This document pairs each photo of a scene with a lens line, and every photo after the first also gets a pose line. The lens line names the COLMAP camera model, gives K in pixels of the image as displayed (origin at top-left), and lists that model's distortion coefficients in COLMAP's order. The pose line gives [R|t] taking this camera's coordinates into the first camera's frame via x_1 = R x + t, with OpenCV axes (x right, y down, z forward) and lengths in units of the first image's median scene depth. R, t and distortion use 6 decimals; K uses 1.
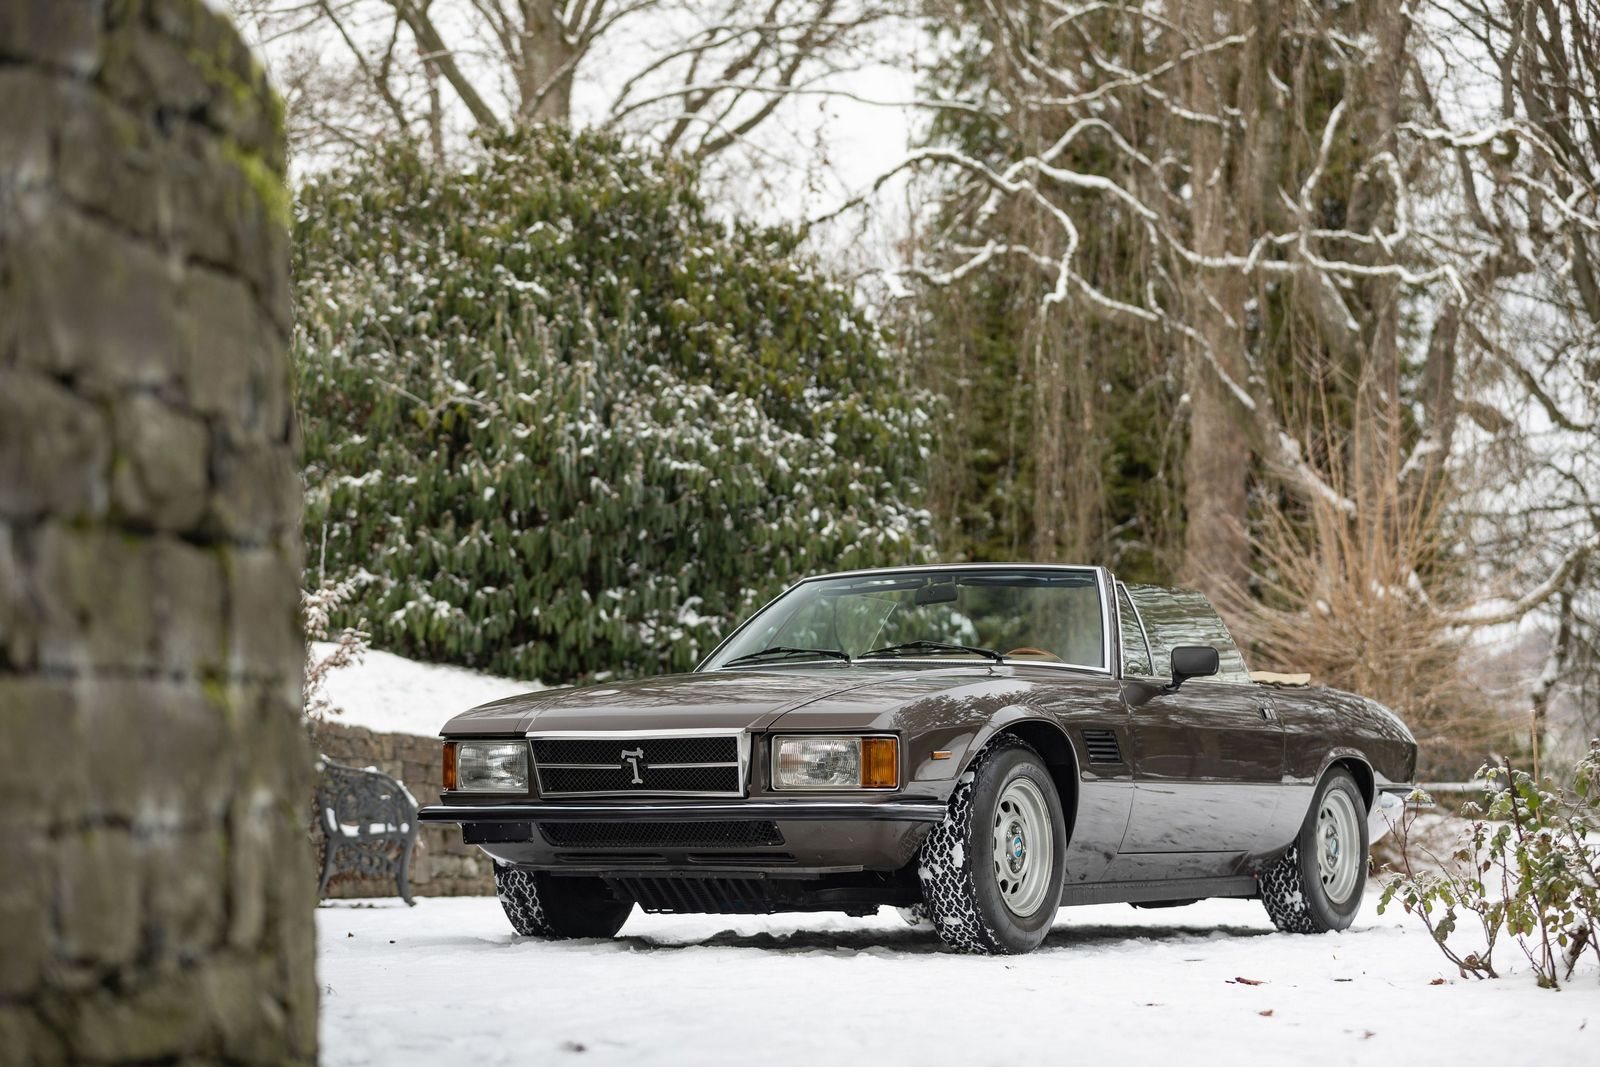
lens RADIAL K [[3629.1, 0, 767.7], [0, 3629.1, 557.0], [0, 0, 1]] dist [0.041914, 0.000000]
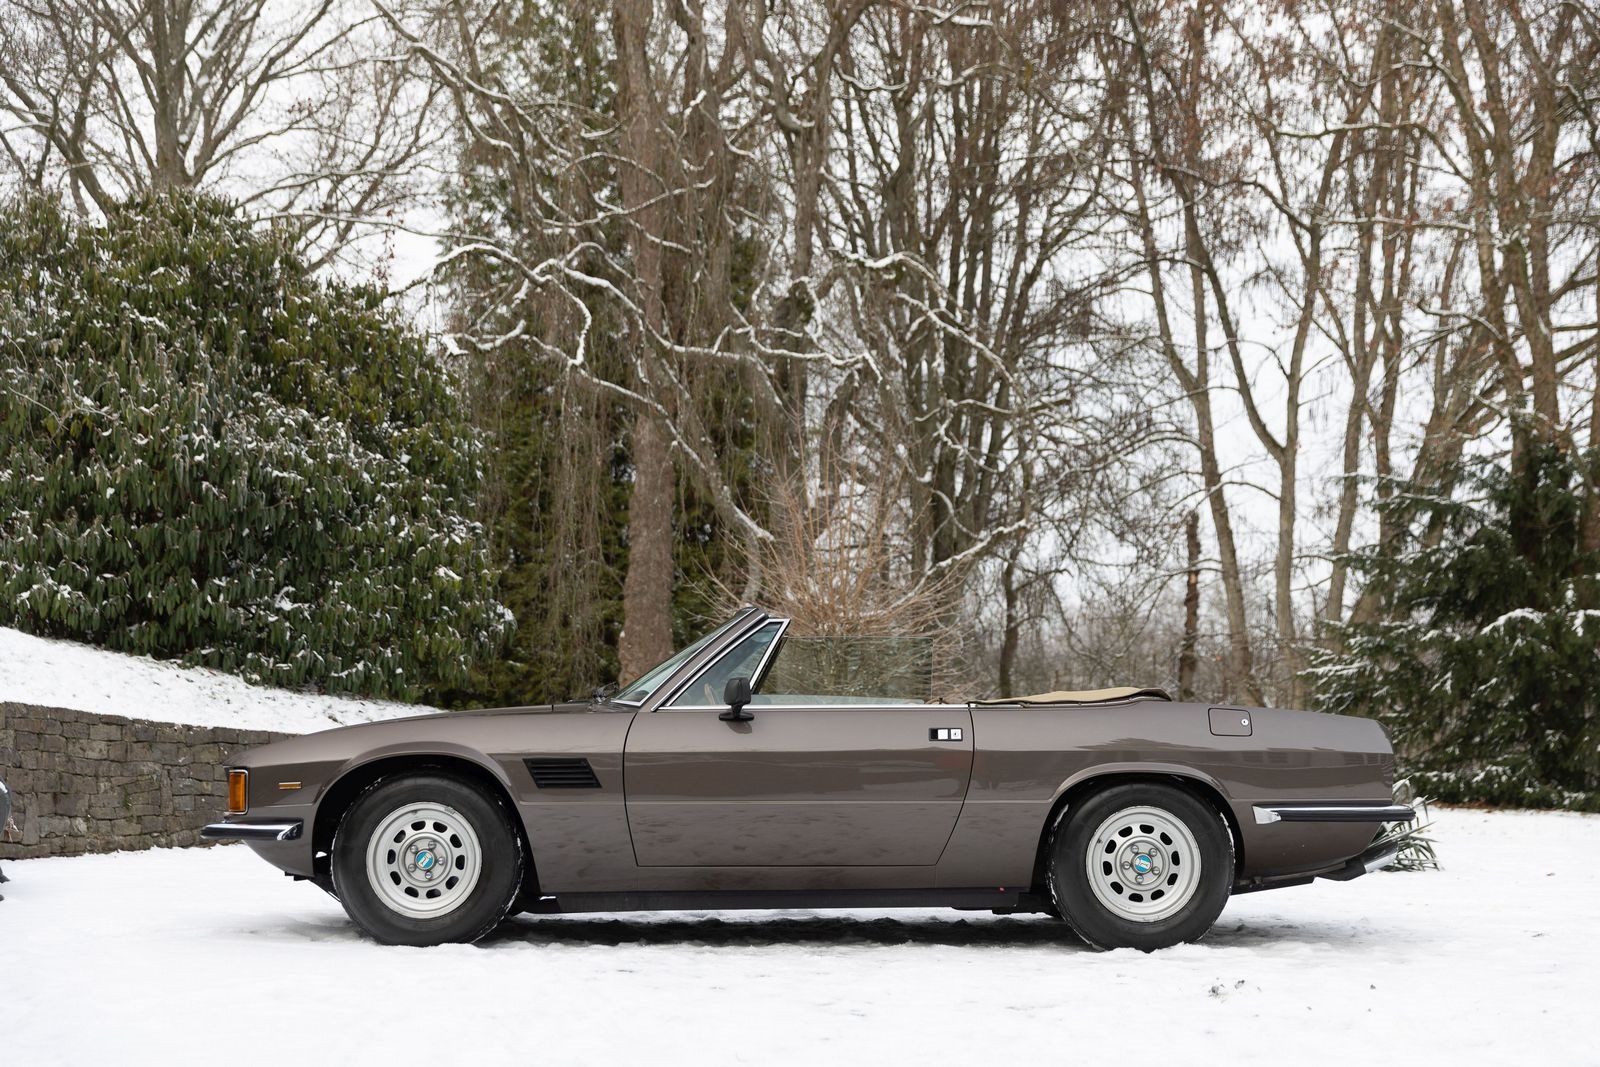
lens RADIAL K [[2211.8, 0, 816.5], [0, 2211.8, 536.8], [0, 0, 1]] dist [0.003682, 0.000000]
pose [[0.973852, 0.025391, 0.225758, -0.015813], [-0.020870, 0.999531, -0.022389, 0.007451], [-0.226221, 0.017092, 0.973926, 0.253922]]
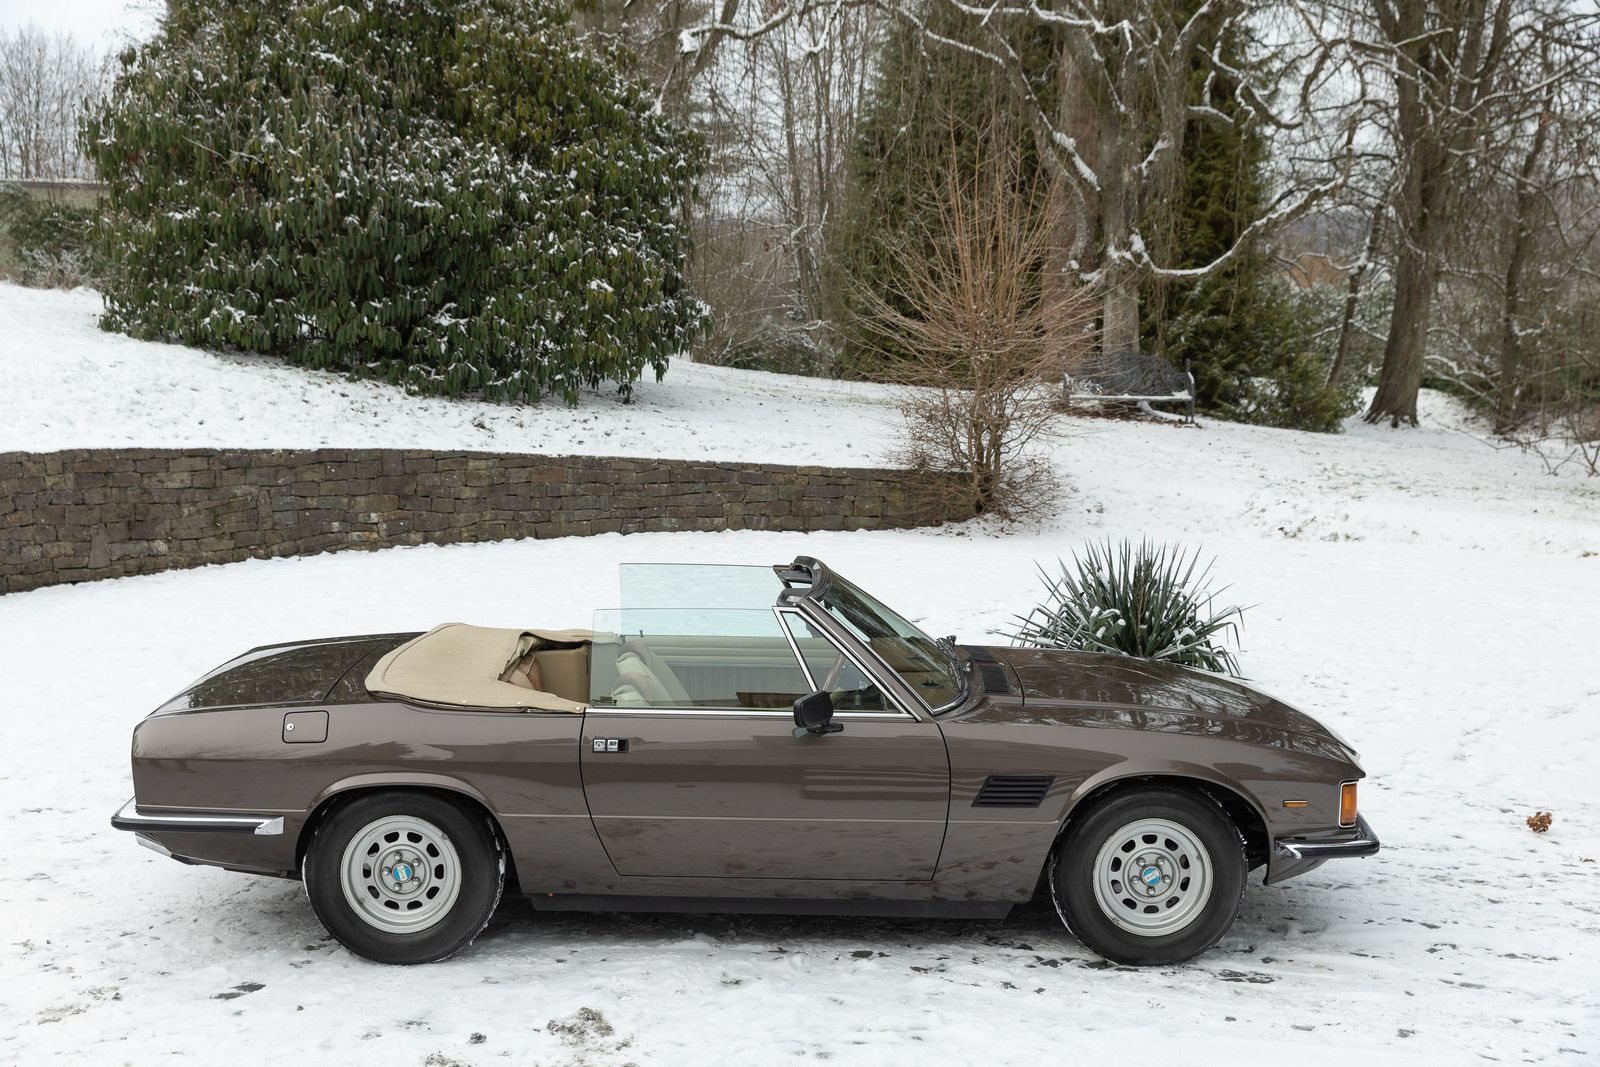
lens RADIAL K [[2107.1, 0, 794.7], [0, 2107.1, 536.7], [0, 0, 1]] dist [0.013568, 0.000000]
pose [[0.994103, 0.019894, -0.106603, 0.185064], [0.000441, 0.982281, 0.187415, -0.048221], [0.108443, -0.186357, 0.976479, 0.253715]]
